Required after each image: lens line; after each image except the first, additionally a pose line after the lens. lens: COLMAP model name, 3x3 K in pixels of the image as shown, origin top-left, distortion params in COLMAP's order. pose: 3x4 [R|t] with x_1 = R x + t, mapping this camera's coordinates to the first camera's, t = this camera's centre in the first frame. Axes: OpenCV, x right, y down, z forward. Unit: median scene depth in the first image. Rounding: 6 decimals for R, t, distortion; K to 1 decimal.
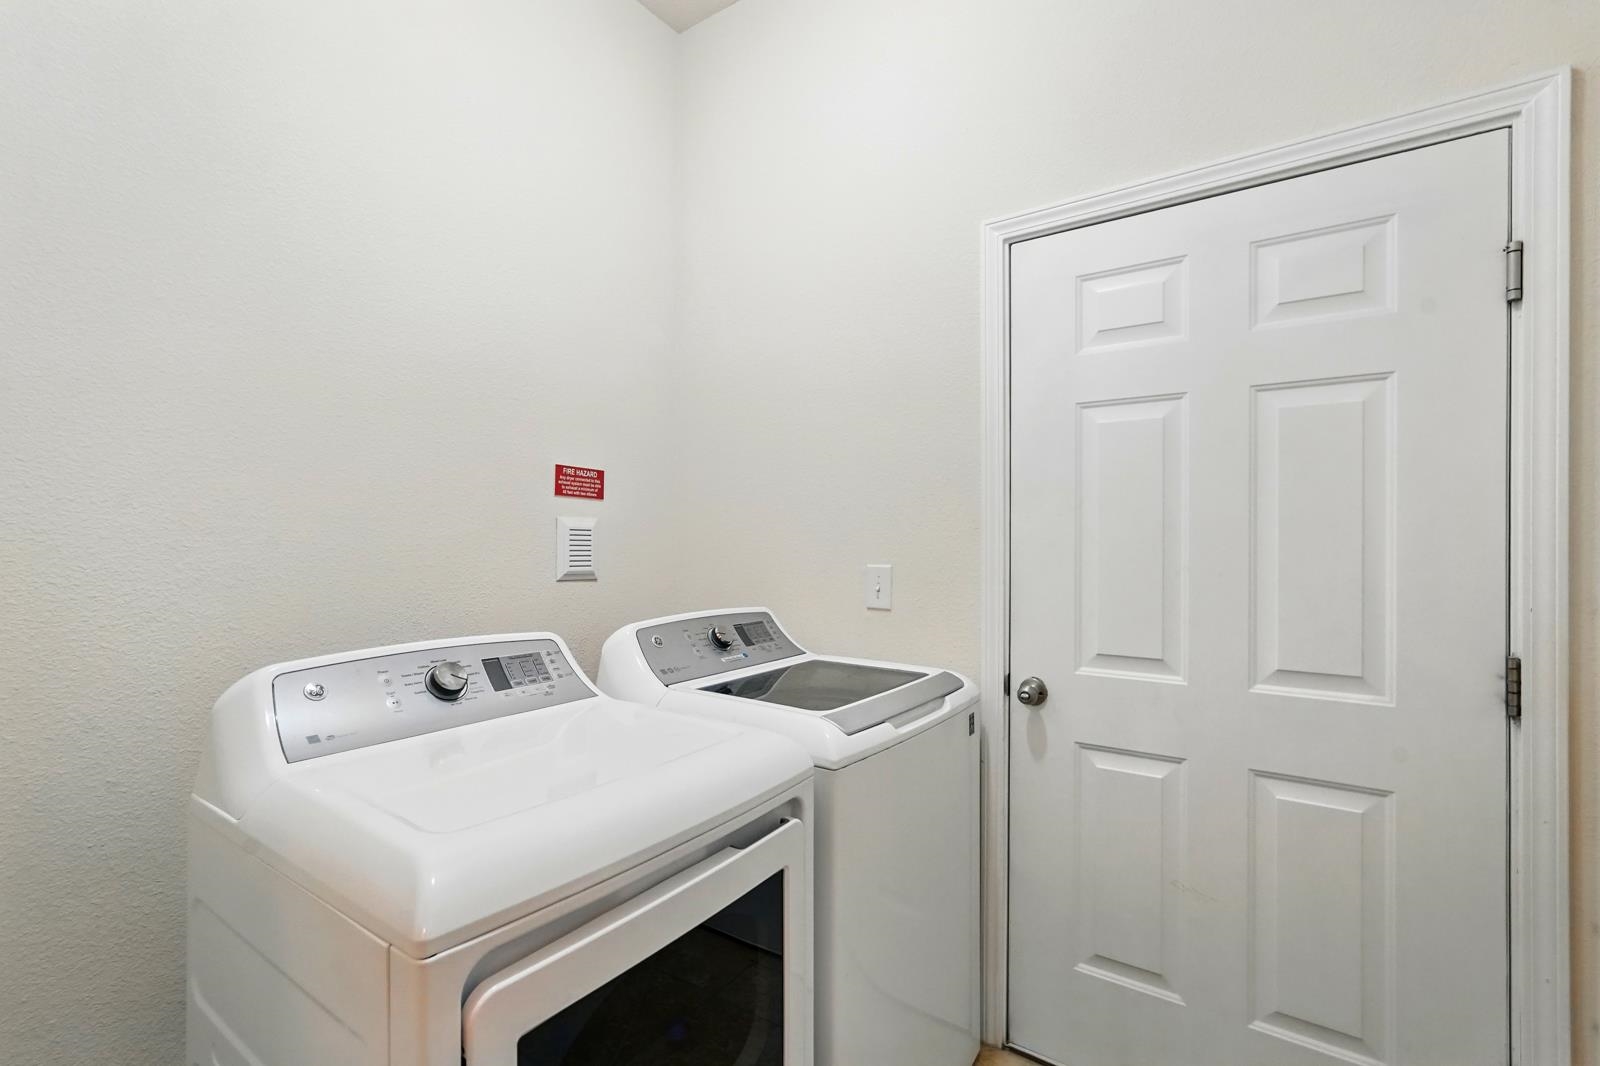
lens RADIAL K [[720.2, 0, 852.3], [0, 720.2, 533.8], [0, 0, 1]] dist [0.005053, 0.001707]
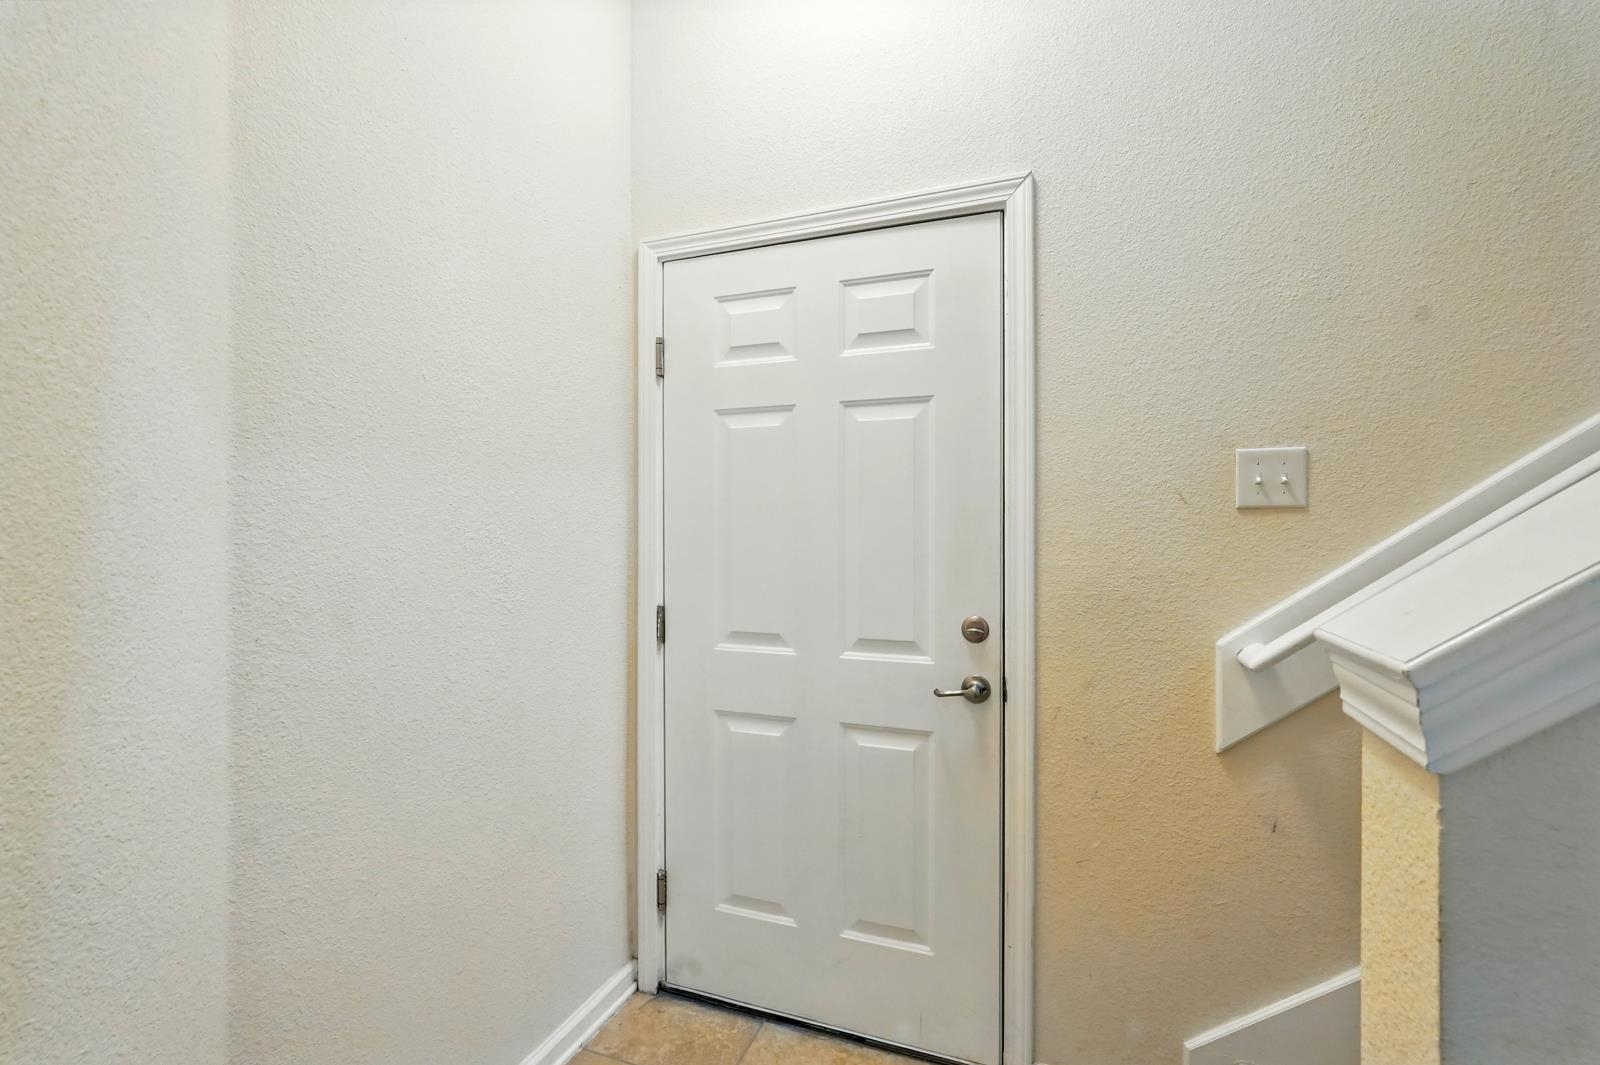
lens RADIAL K [[720.2, 0, 796.7], [0, 720.2, 535.3], [0, 0, 1]] dist [0.005053, 0.001707]
pose [[0.977428, -0.002590, 0.211251, 0.183747], [-0.000103, 0.999919, 0.012734, -0.000223], [-0.211267, -0.012469, 0.977349, -0.120672]]
